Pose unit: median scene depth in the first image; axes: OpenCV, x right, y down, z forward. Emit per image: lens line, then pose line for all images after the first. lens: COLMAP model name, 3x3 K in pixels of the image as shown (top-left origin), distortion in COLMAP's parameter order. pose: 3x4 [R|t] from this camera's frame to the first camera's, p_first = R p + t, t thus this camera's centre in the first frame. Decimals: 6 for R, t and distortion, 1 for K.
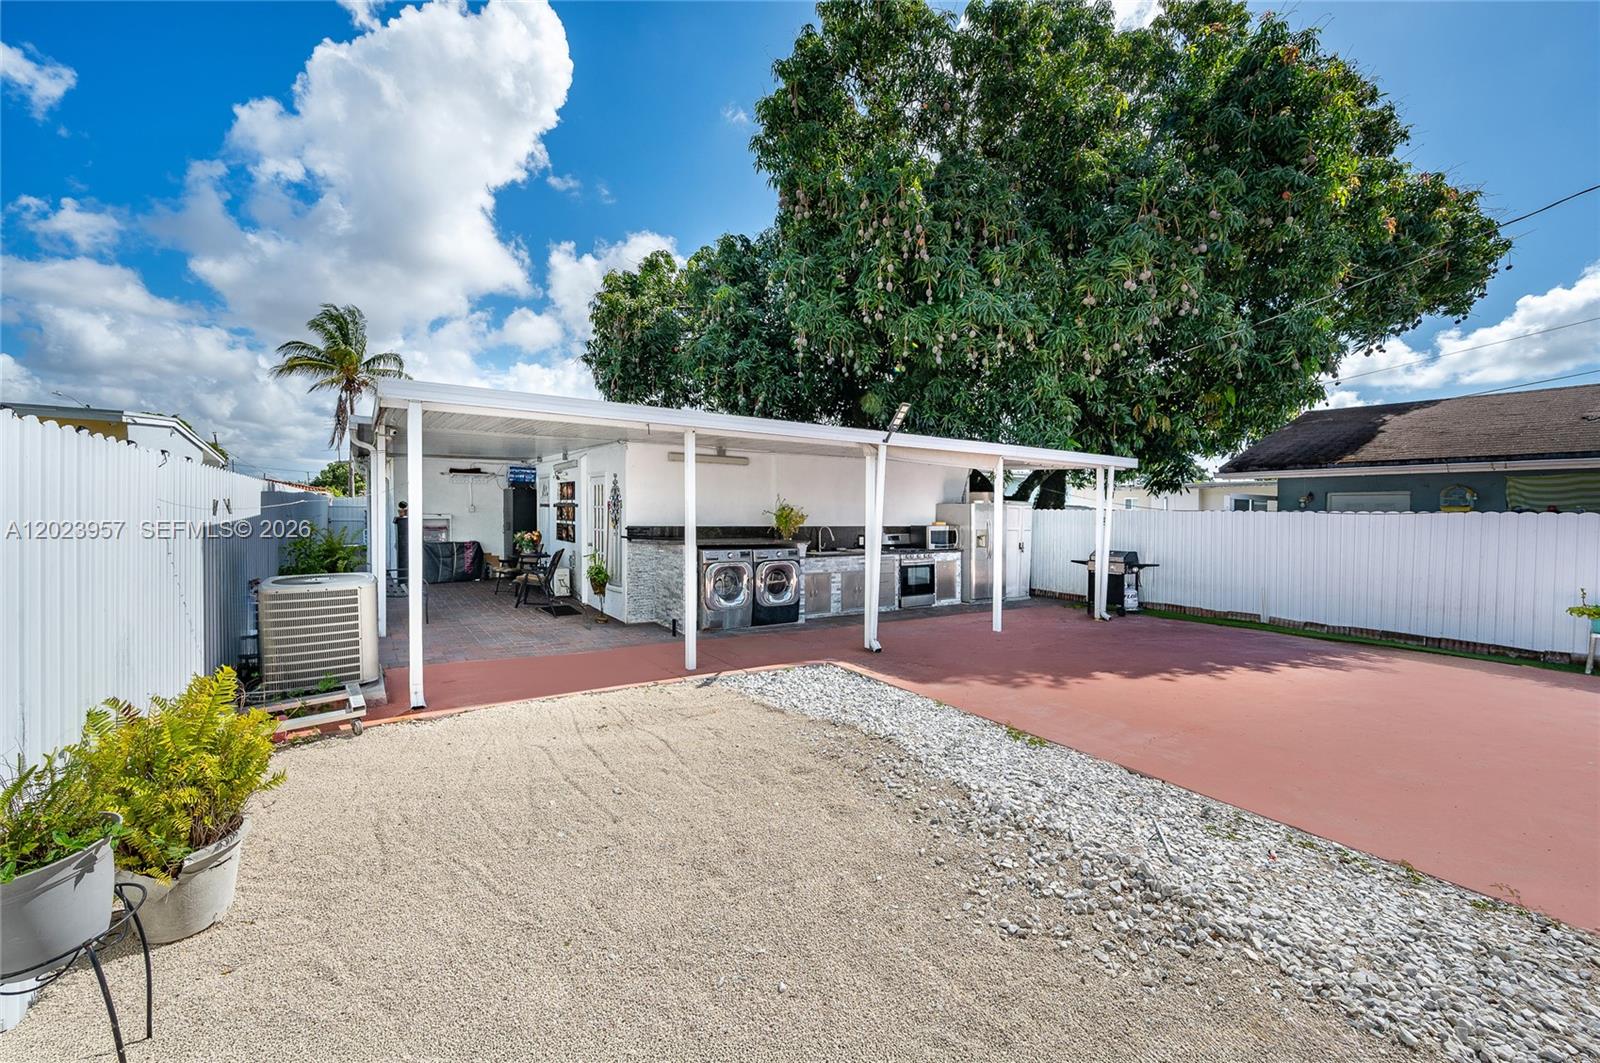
lens RADIAL K [[634.7, 0, 795.0], [0, 634.7, 524.1], [0, 0, 1]] dist [0.001160, -0.000487]
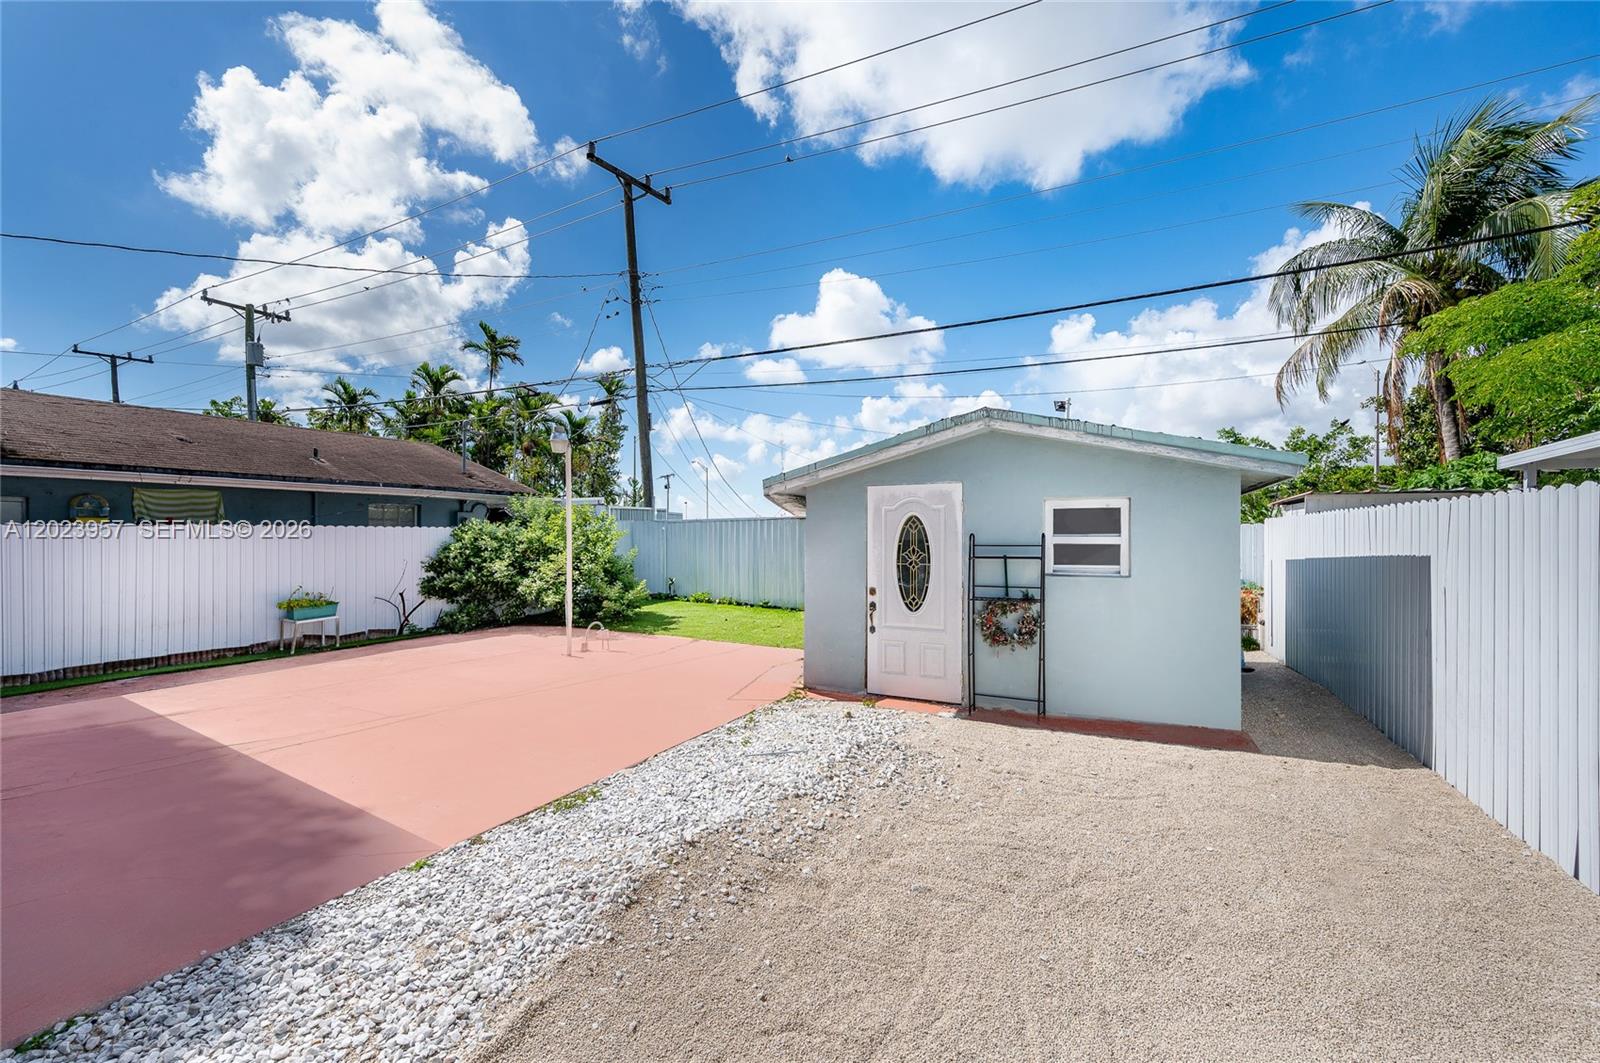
lens RADIAL K [[634.7, 0, 796.0], [0, 634.7, 532.0], [0, 0, 1]] dist [0.001160, -0.000487]
pose [[-0.499091, -0.014034, 0.866436, -0.333817], [0.004981, 0.999806, 0.019064, -0.024012], [-0.866535, 0.013831, -0.498925, 0.751823]]
